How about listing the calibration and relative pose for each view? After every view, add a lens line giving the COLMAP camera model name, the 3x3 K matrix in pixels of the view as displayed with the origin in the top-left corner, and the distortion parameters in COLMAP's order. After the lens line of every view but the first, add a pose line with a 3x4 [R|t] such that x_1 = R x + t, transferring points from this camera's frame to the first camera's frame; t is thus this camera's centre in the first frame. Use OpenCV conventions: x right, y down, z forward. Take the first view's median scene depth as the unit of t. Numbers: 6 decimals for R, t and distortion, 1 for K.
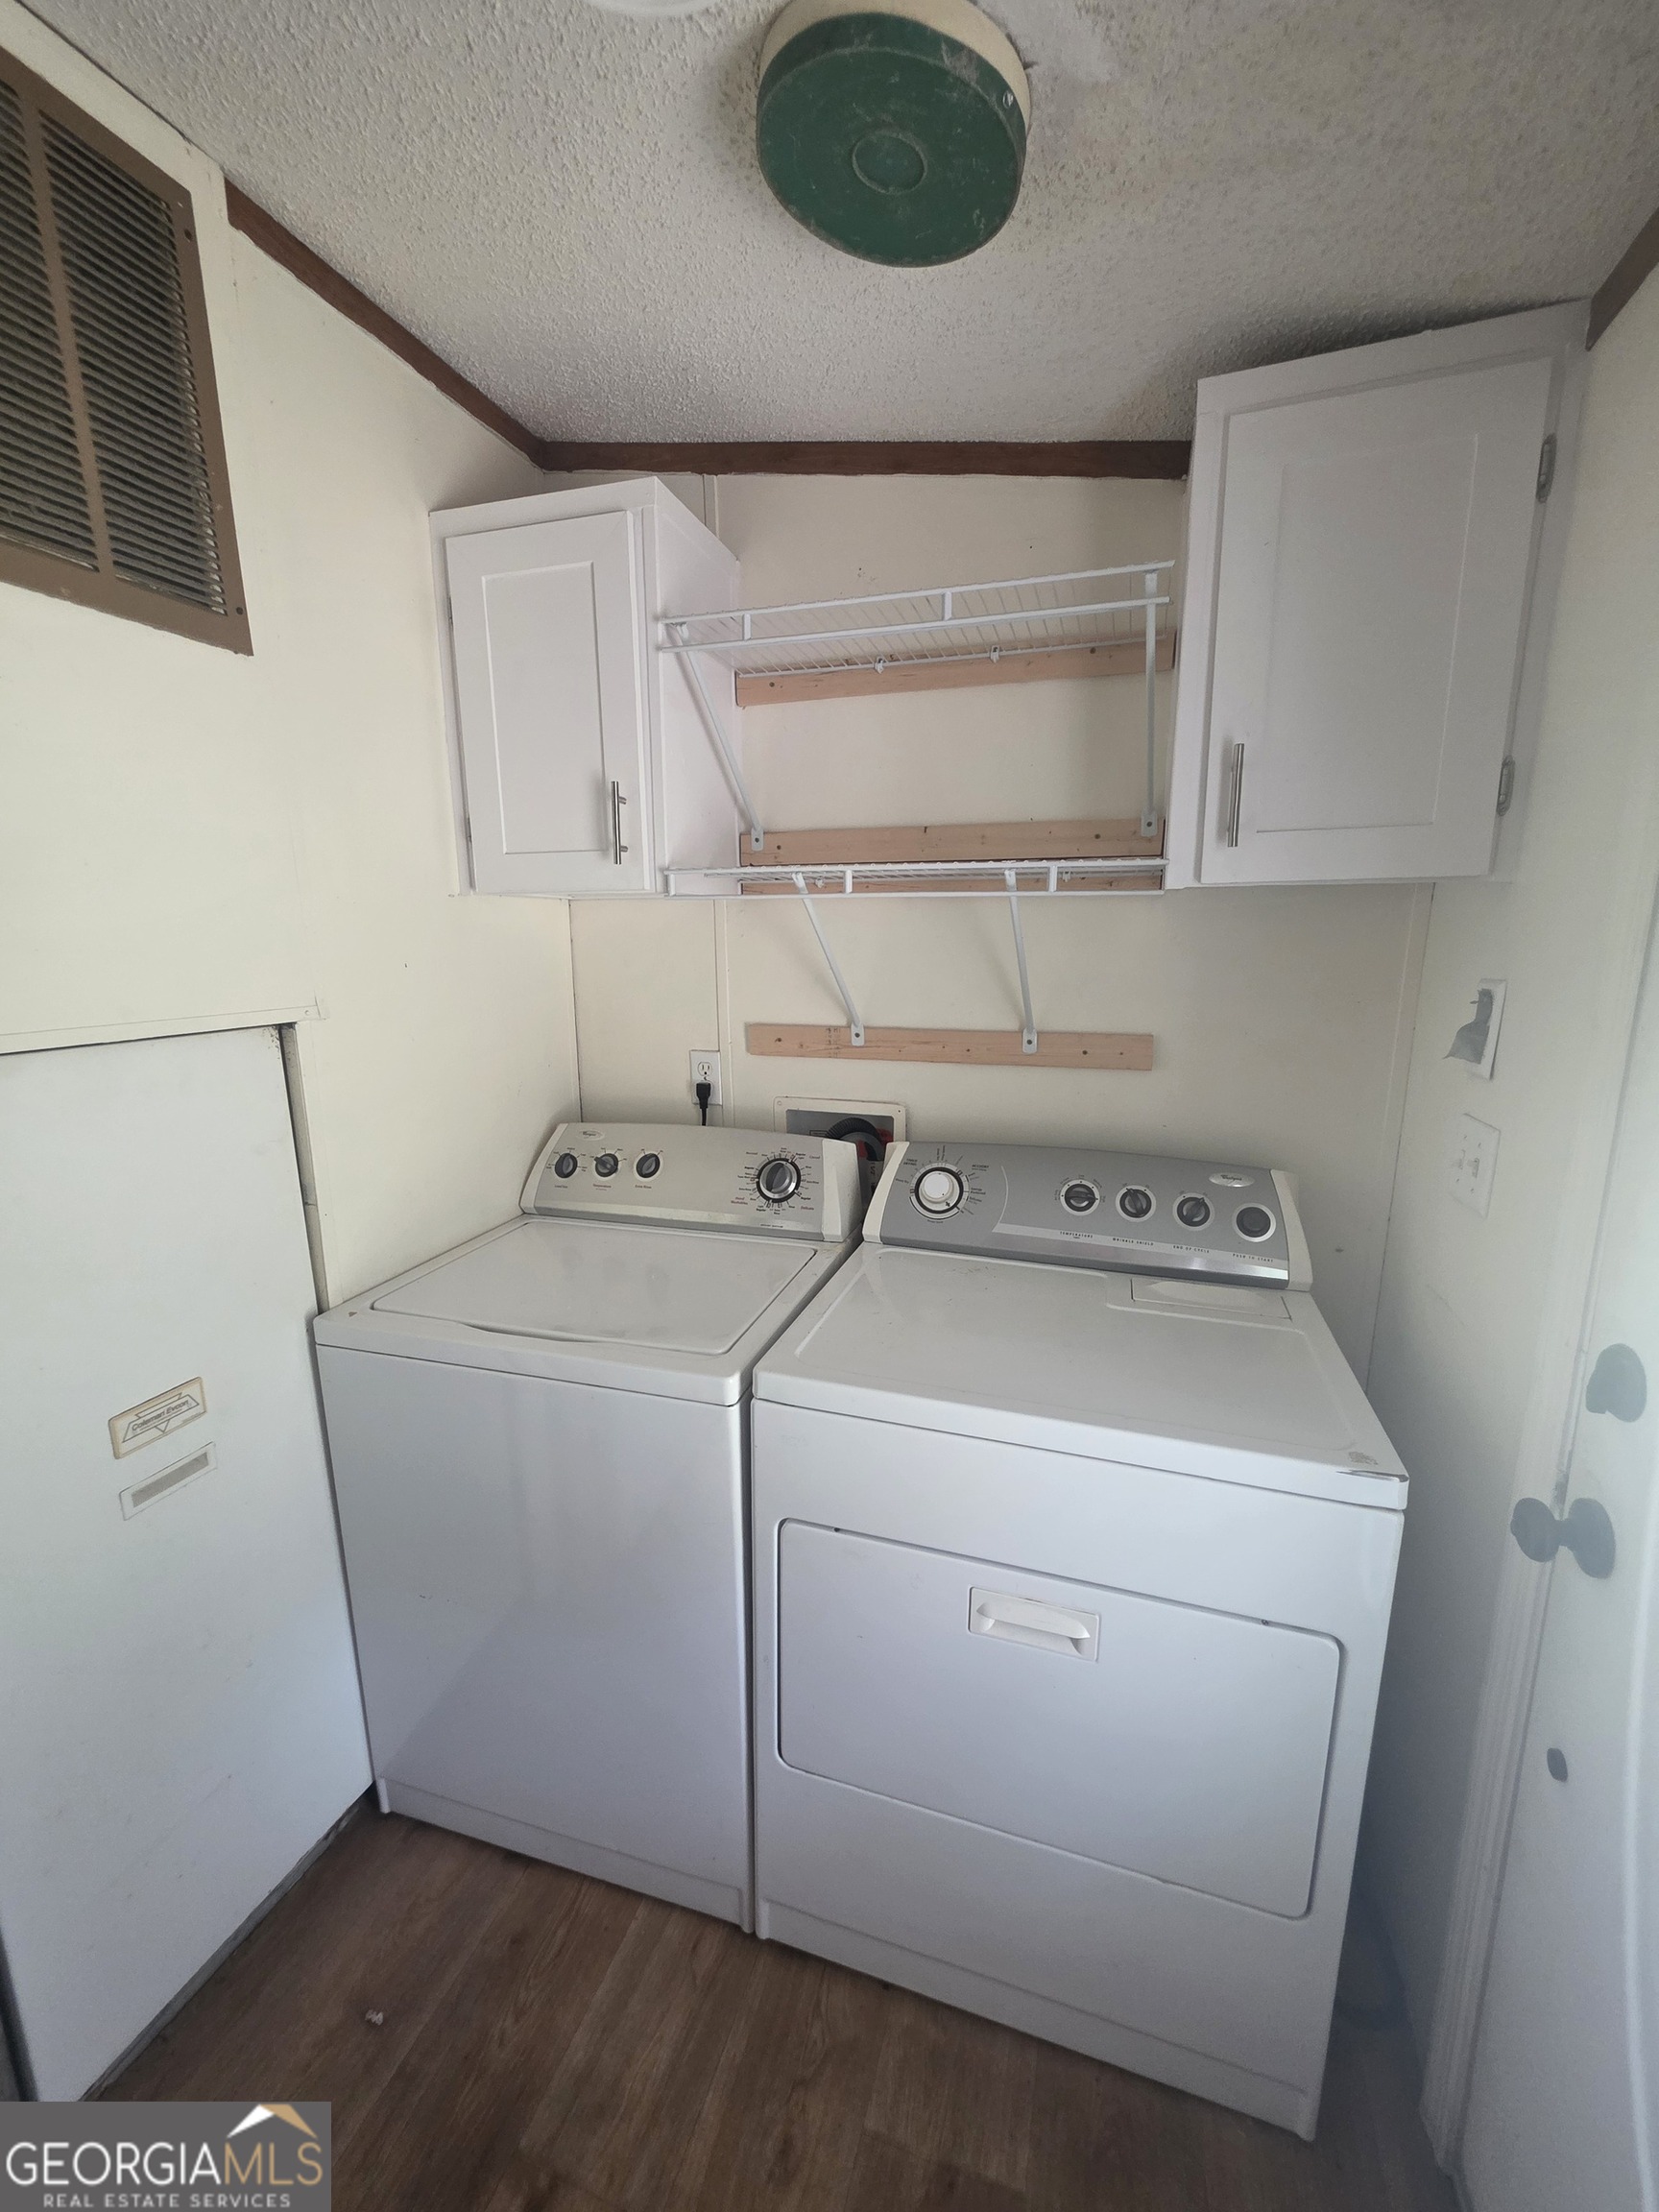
lens RADIAL K [[885.2, 0, 827.7], [0, 885.2, 1111.7], [0, 0, 1]] dist [0.003890, -0.000884]
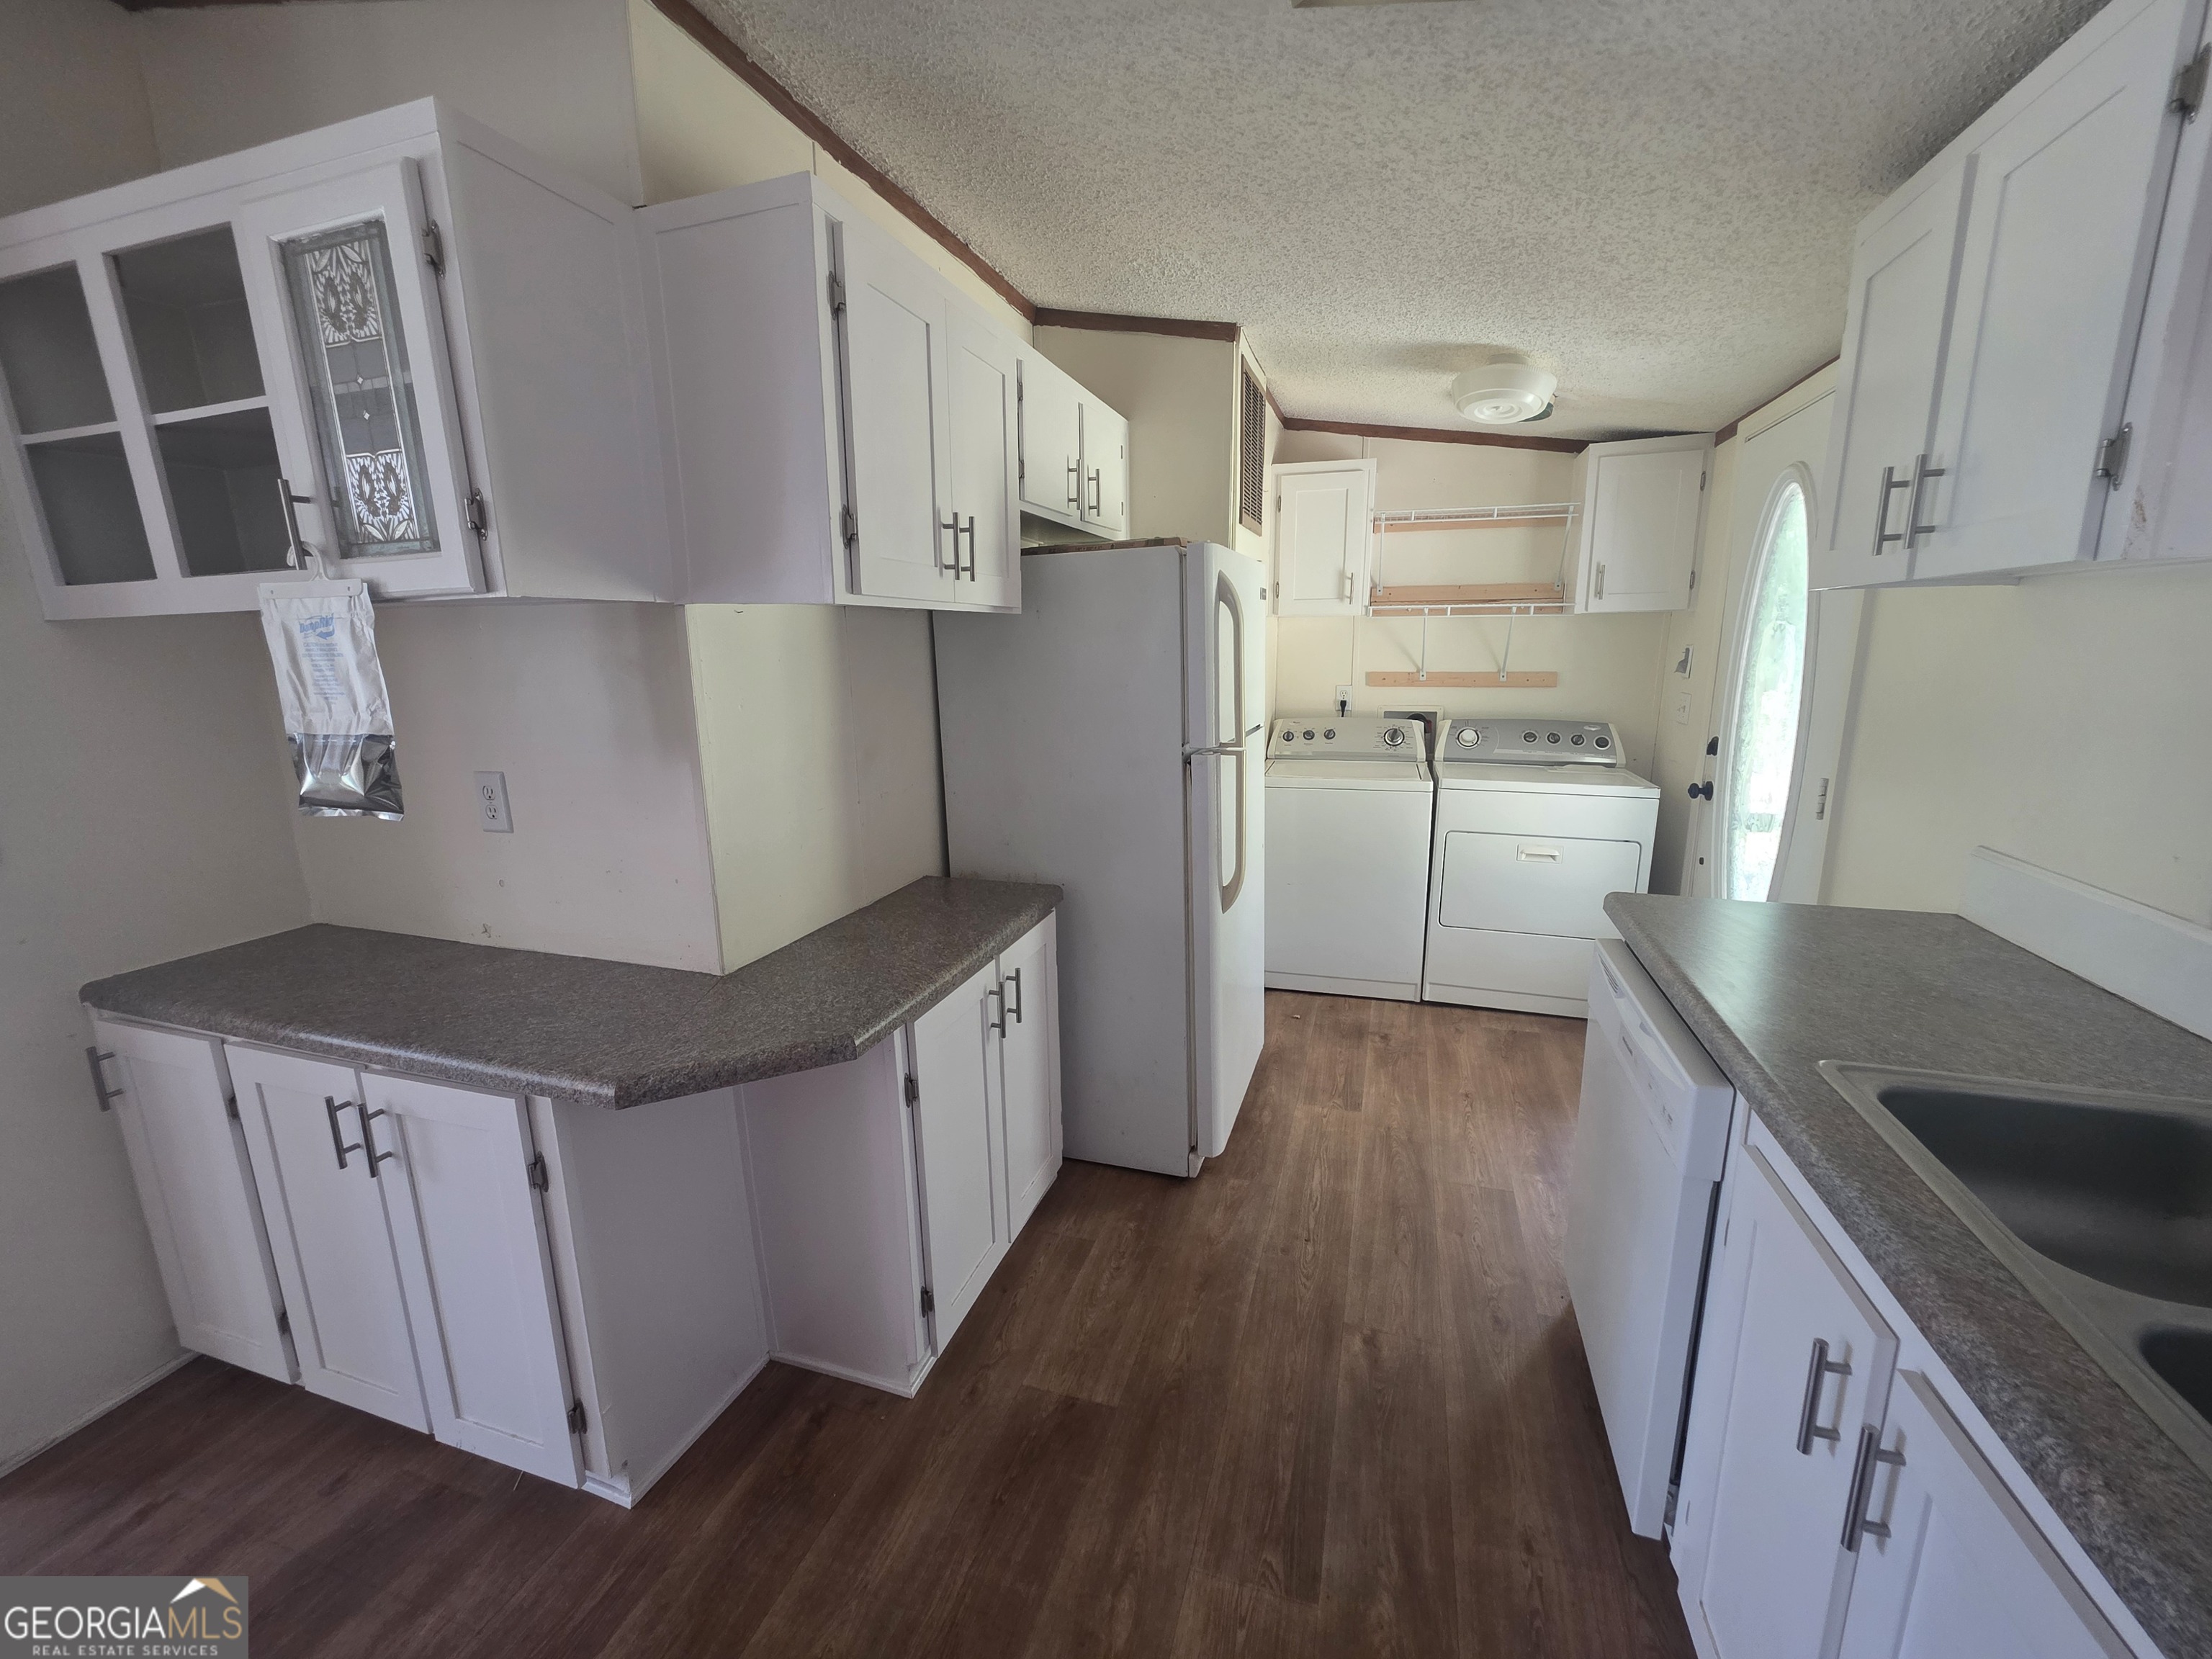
lens RADIAL K [[885.2, 0, 1104.1], [0, 885.2, 819.4], [0, 0, 1]] dist [0.003890, -0.000884]
pose [[0.999955, -0.009015, 0.002995, -0.911466], [0.008988, 0.999920, 0.008905, 0.293313], [-0.003076, -0.008878, 0.999956, -1.466143]]
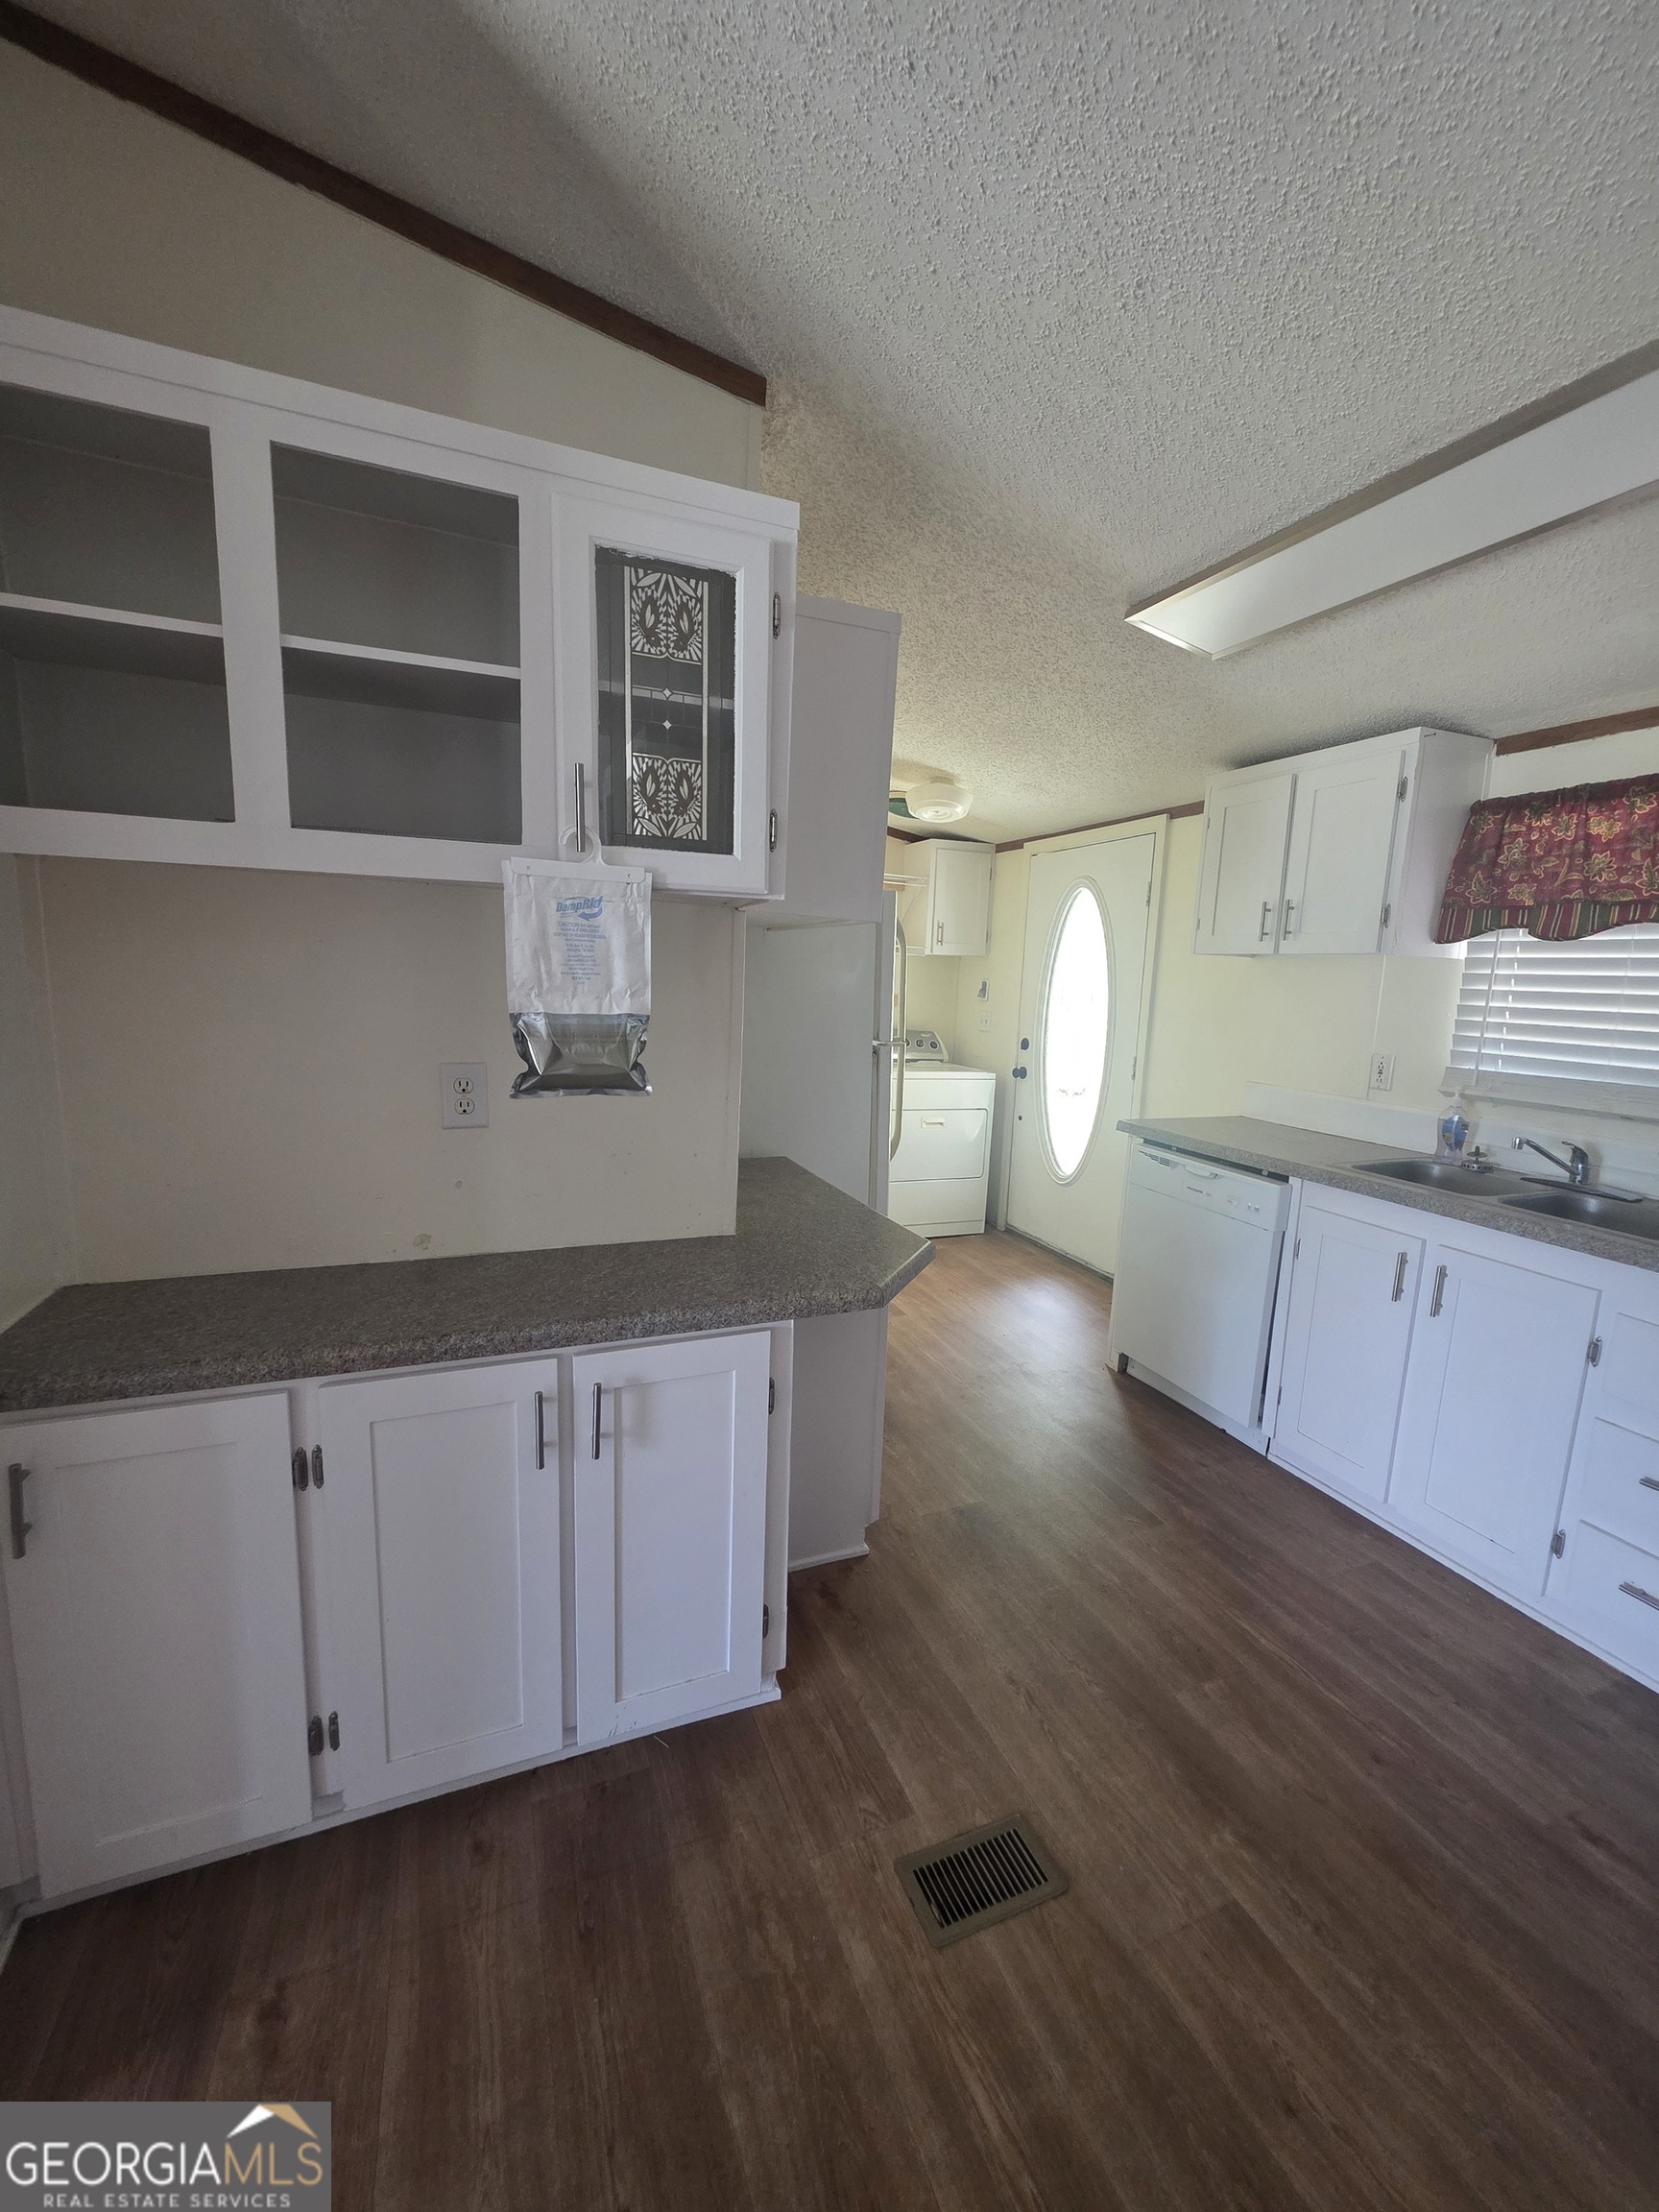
lens RADIAL K [[885.2, 0, 832.8], [0, 885.2, 1109.9], [0, 0, 1]] dist [0.003890, -0.000884]
pose [[0.759685, -0.063139, 0.647219, -2.091681], [0.078902, 0.996872, 0.004636, 0.322523], [-0.645487, 0.047545, 0.762290, -1.417115]]
